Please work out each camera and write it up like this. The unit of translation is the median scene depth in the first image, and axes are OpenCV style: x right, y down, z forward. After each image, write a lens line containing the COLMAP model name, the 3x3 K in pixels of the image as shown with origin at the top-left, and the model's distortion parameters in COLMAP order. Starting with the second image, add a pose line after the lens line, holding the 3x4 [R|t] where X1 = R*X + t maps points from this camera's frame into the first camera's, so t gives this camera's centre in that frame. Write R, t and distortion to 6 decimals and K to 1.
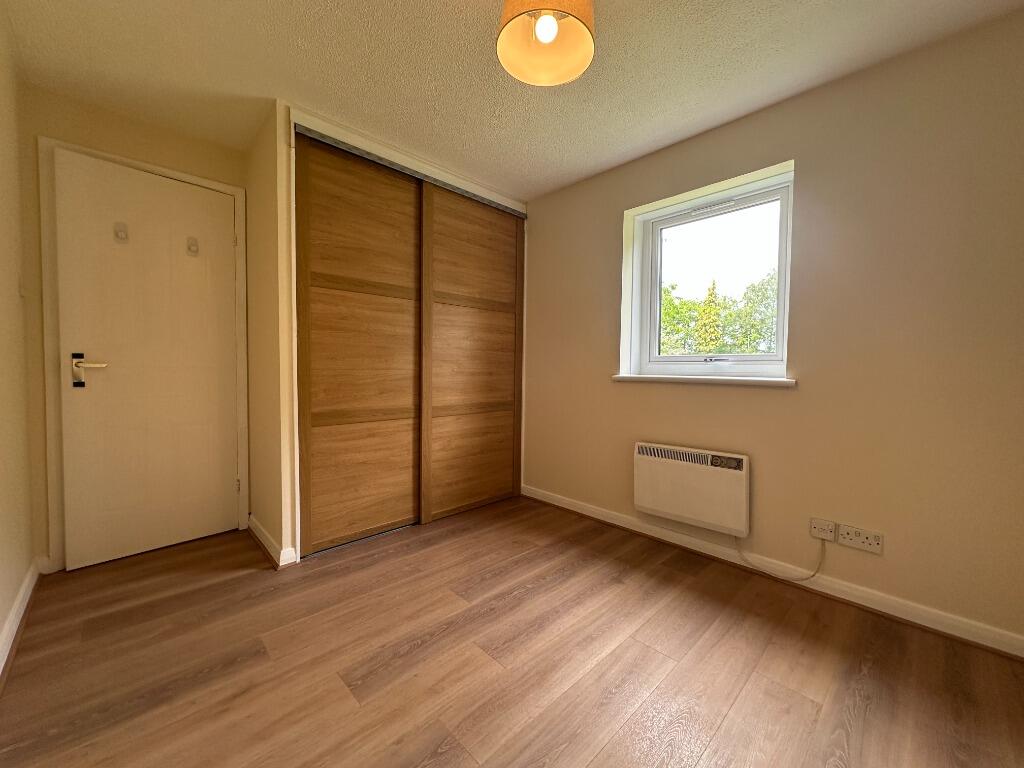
lens RADIAL K [[407.3, 0, 510.6], [0, 407.3, 383.3], [0, 0, 1]] dist [-0.000883, 0.000063]
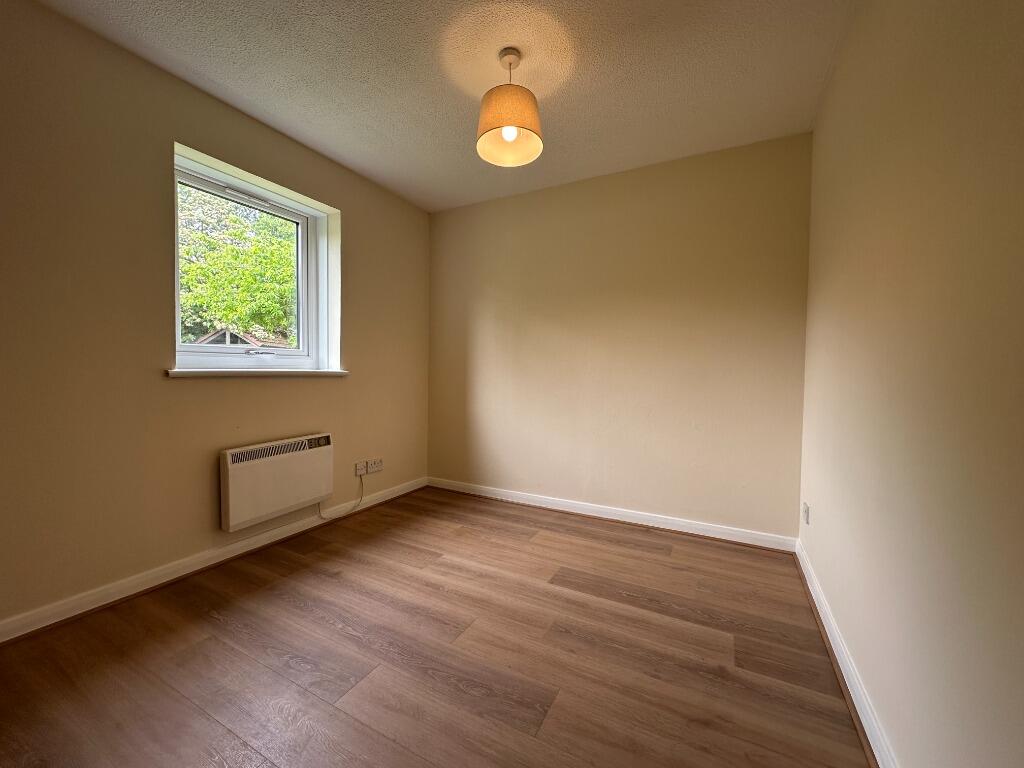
lens RADIAL K [[407.3, 0, 510.6], [0, 407.3, 383.3], [0, 0, 1]] dist [-0.000883, 0.000063]
pose [[-0.312909, -0.044095, 0.948759, -0.857132], [0.023285, 0.998265, 0.054075, -0.029651], [-0.949498, 0.039012, -0.311340, 0.946684]]
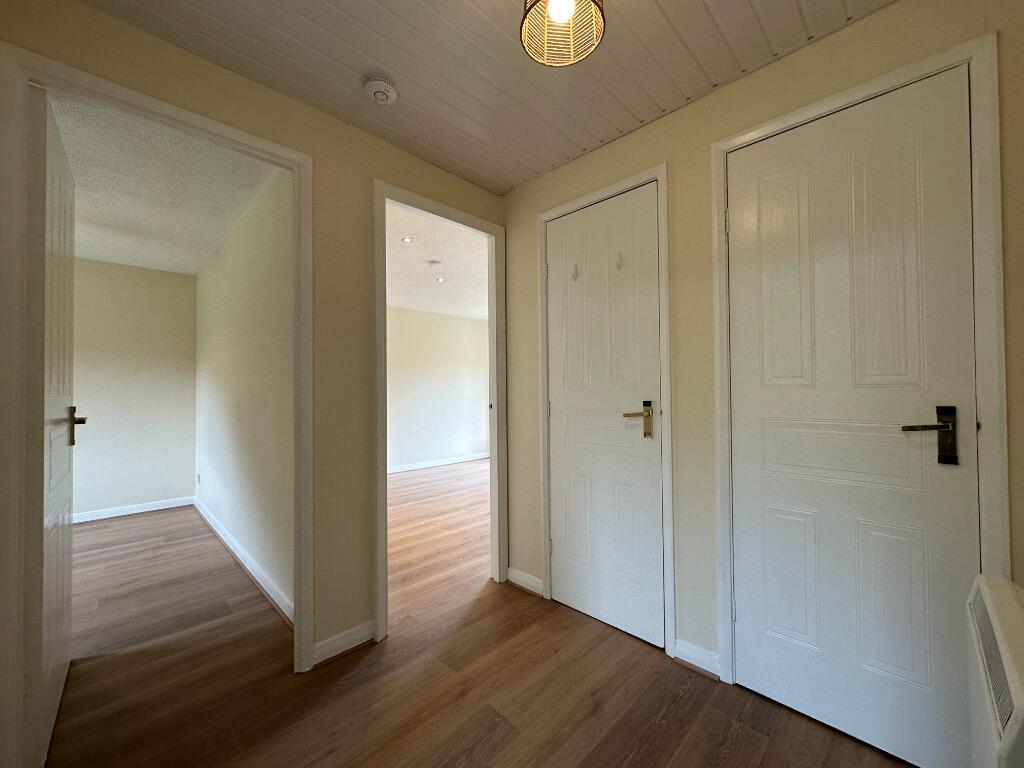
lens RADIAL K [[407.3, 0, 510.6], [0, 407.3, 383.3], [0, 0, 1]] dist [-0.000883, 0.000063]
pose [[-0.999787, -0.010557, -0.017762, -1.669845], [-0.010865, 0.999790, 0.017383, -0.156253], [0.017575, 0.017573, -0.999691, 2.013583]]
